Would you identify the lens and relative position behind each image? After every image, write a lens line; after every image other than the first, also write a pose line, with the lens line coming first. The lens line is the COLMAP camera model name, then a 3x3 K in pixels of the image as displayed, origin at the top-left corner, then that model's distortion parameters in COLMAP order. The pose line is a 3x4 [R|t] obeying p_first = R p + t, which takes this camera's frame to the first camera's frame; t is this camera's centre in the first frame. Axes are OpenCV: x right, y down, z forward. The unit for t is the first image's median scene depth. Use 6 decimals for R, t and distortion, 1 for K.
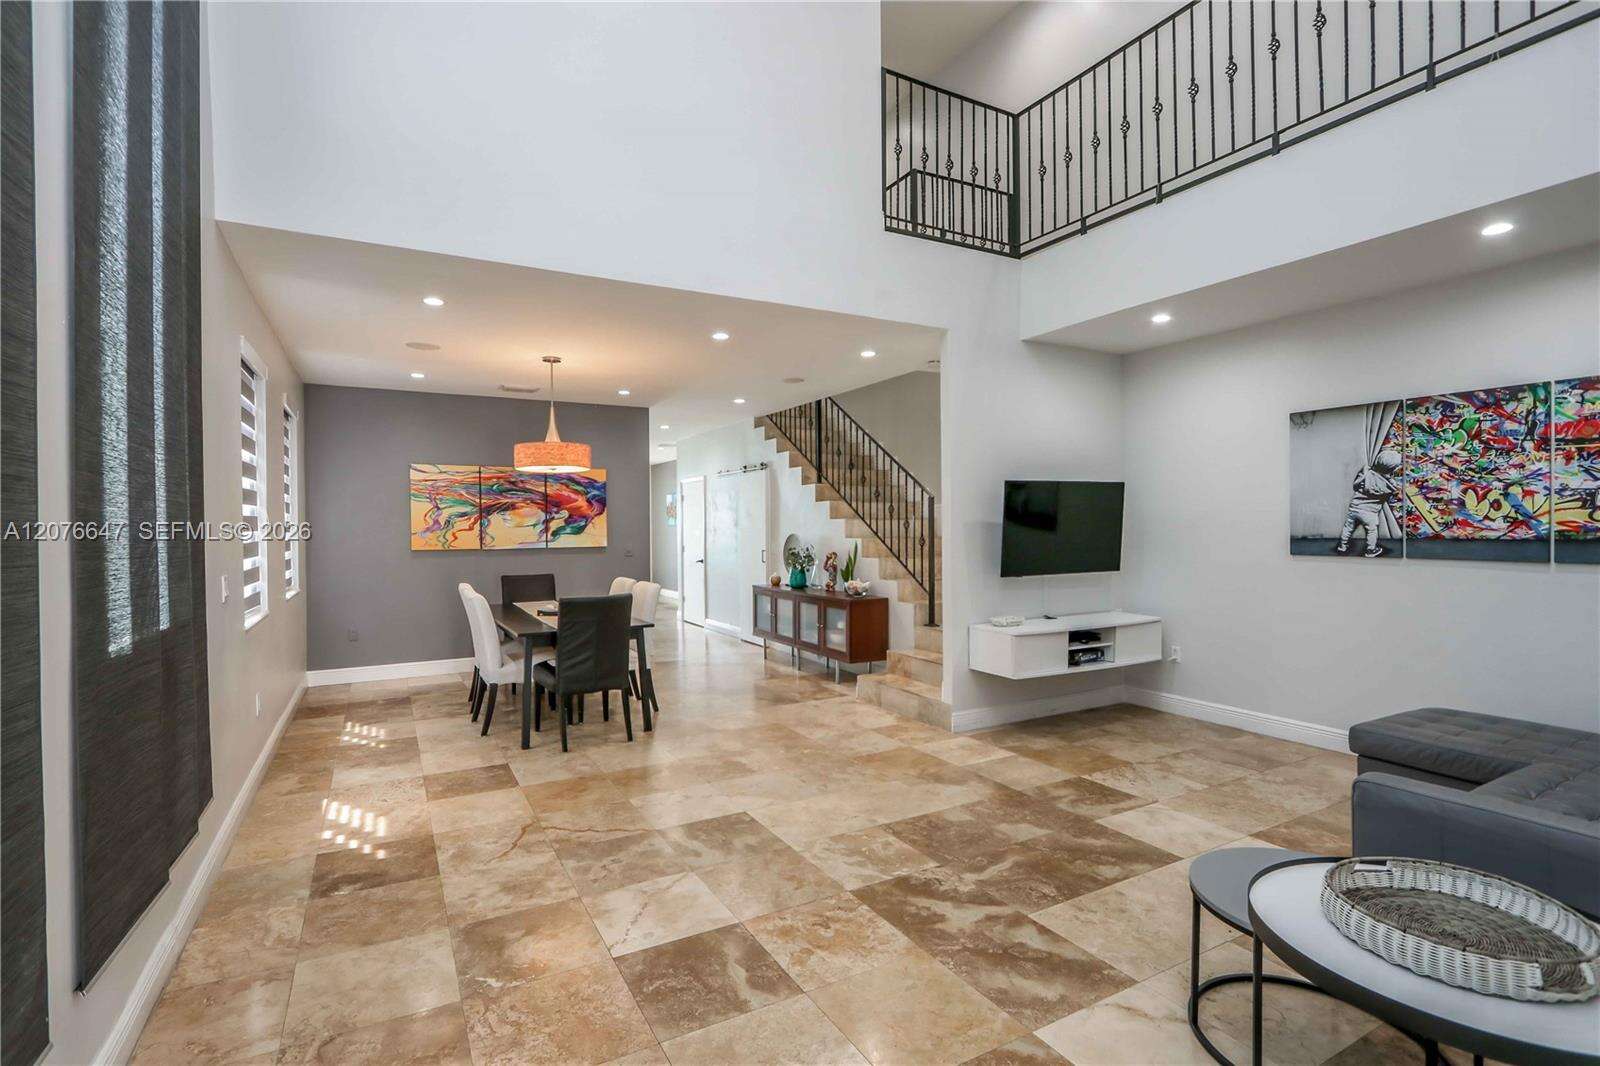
lens RADIAL K [[757.6, 0, 775.7], [0, 757.6, 540.1], [0, 0, 1]] dist [-0.018349, 0.003353]
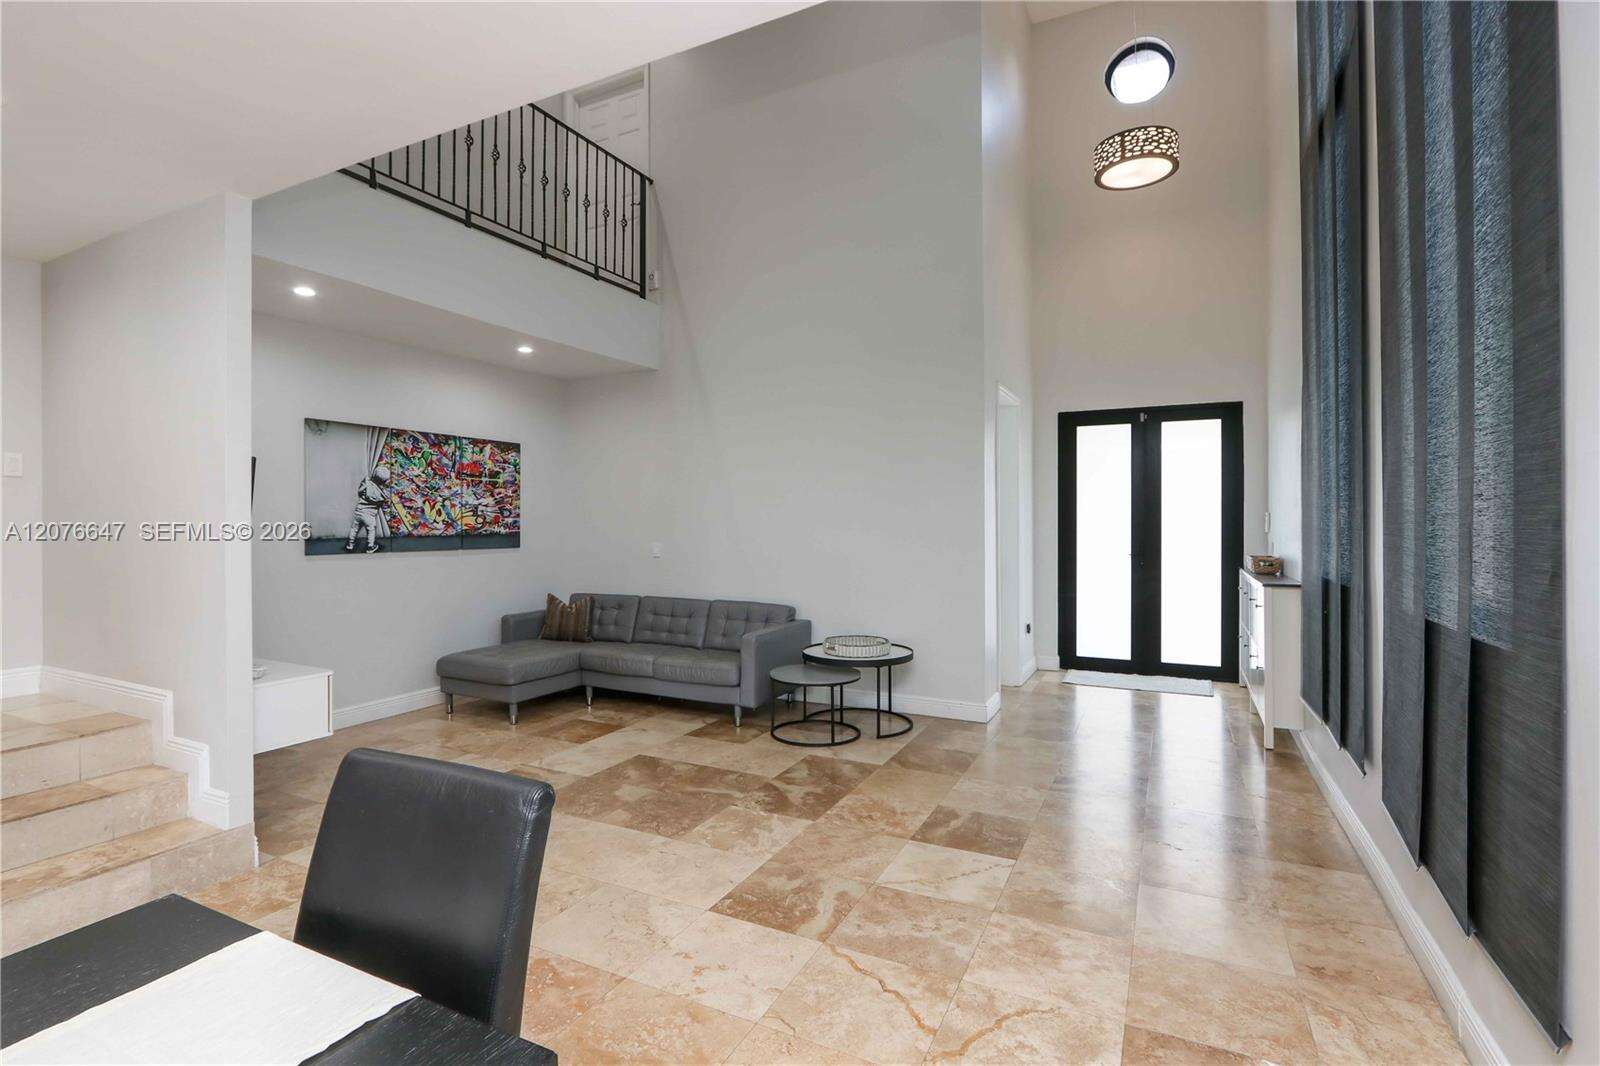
lens RADIAL K [[757.6, 0, 790.5], [0, 757.6, 527.3], [0, 0, 1]] dist [-0.018349, 0.003353]
pose [[-0.581933, 0.005089, 0.813221, -0.594102], [0.024146, 0.999648, 0.011023, -0.015799], [-0.812878, 0.026051, -0.581851, 1.174185]]
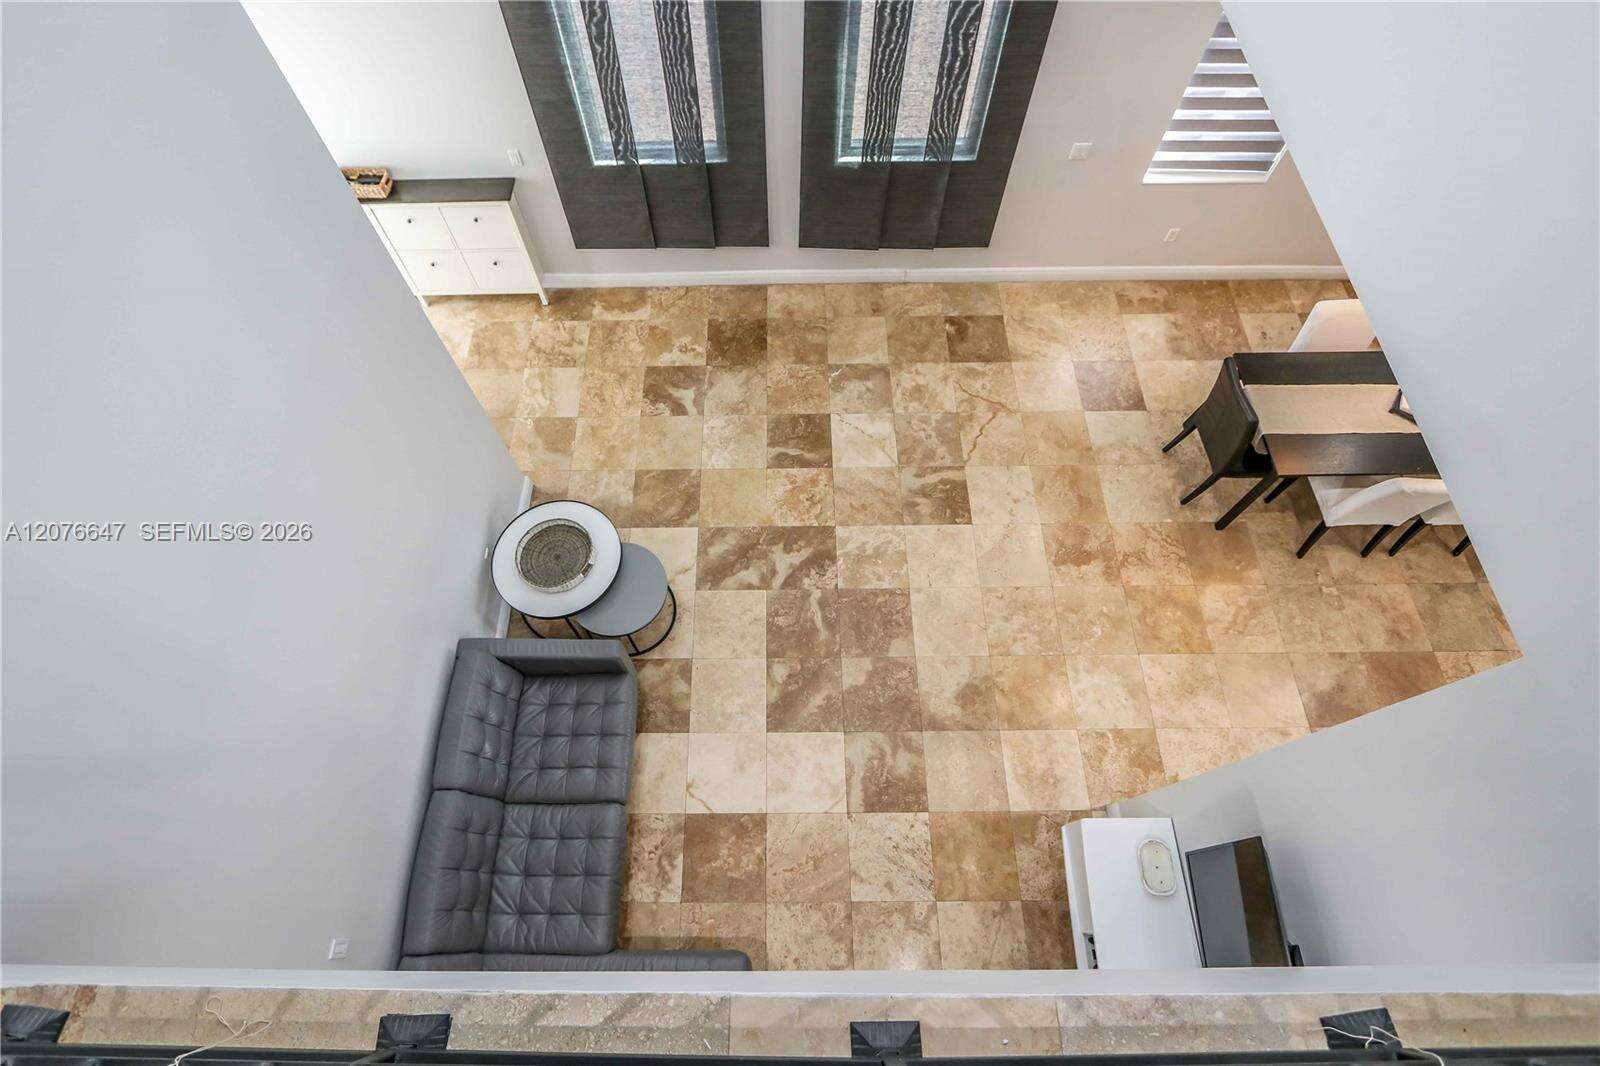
lens RADIAL K [[757.6, 0, 776.2], [0, 757.6, 532.0], [0, 0, 1]] dist [-0.018349, 0.003353]
pose [[-0.465892, 0.798599, -0.381029, 0.571974], [0.004855, 0.432920, 0.901419, -0.757872], [0.884828, 0.418114, -0.205571, 0.846663]]
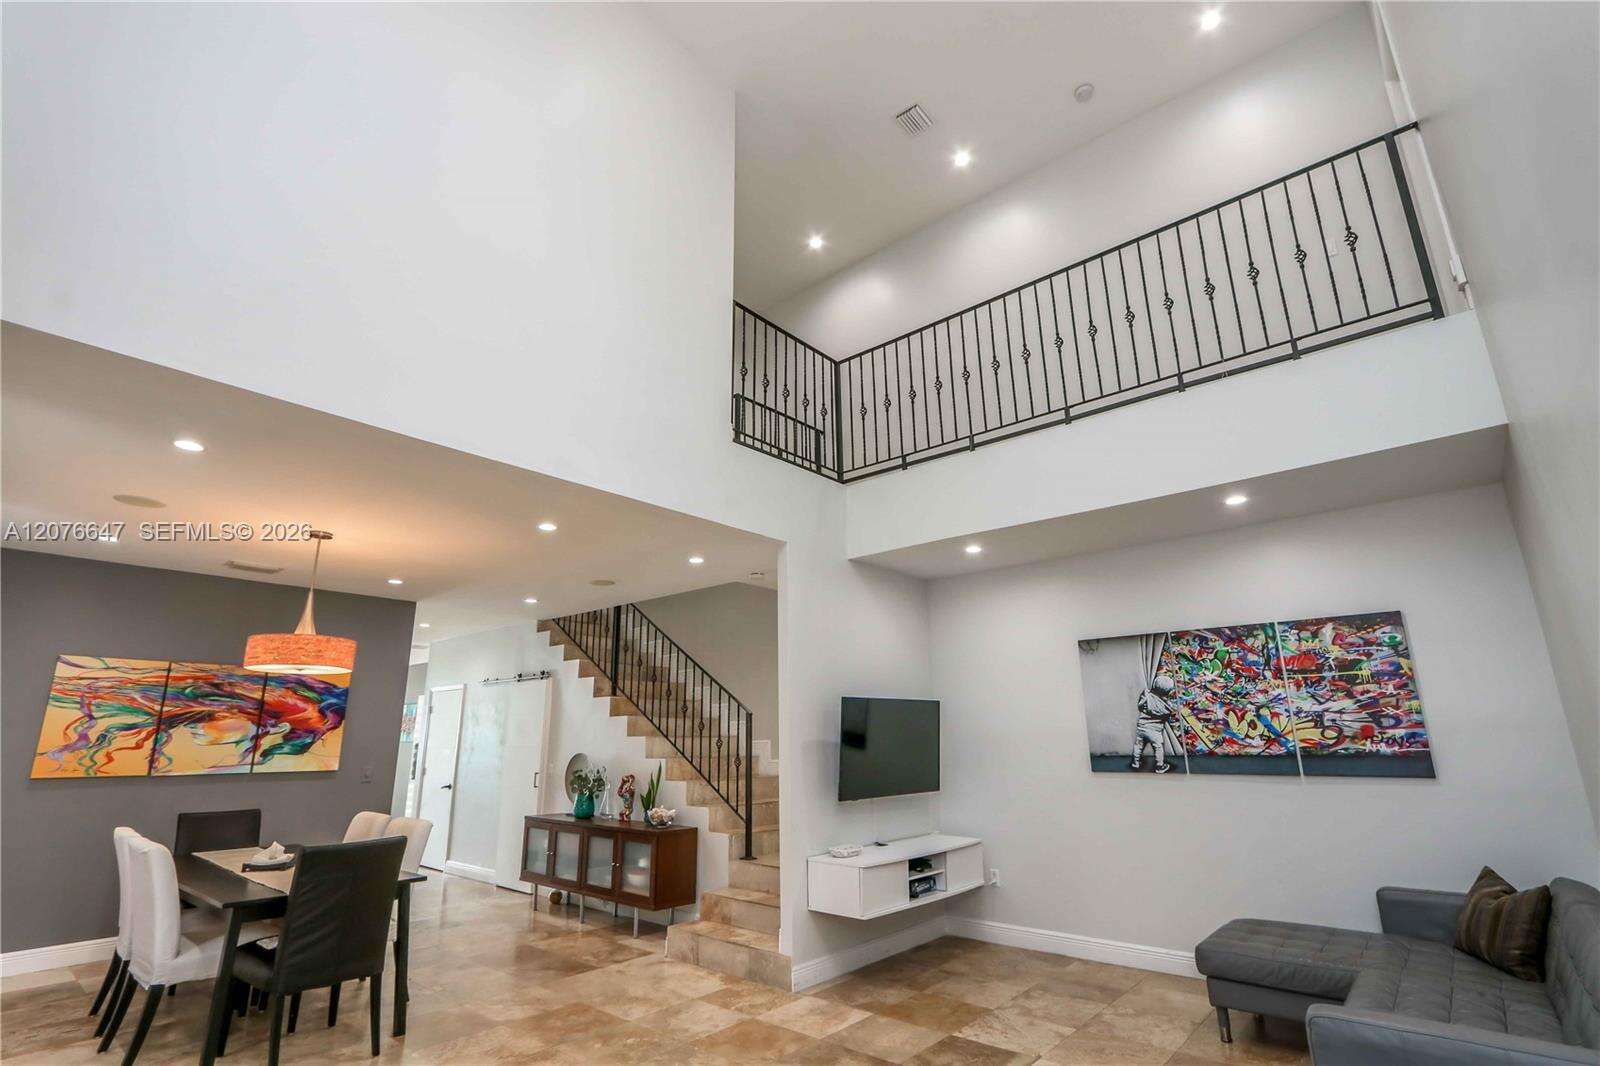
lens RADIAL K [[757.6, 0, 791.7], [0, 757.6, 535.6], [0, 0, 1]] dist [-0.018349, 0.003353]
pose [[0.934254, 0.093443, 0.344148, -0.131192], [0.007309, 0.959839, -0.280456, -0.005873], [-0.356534, 0.264533, 0.896050, 0.108883]]
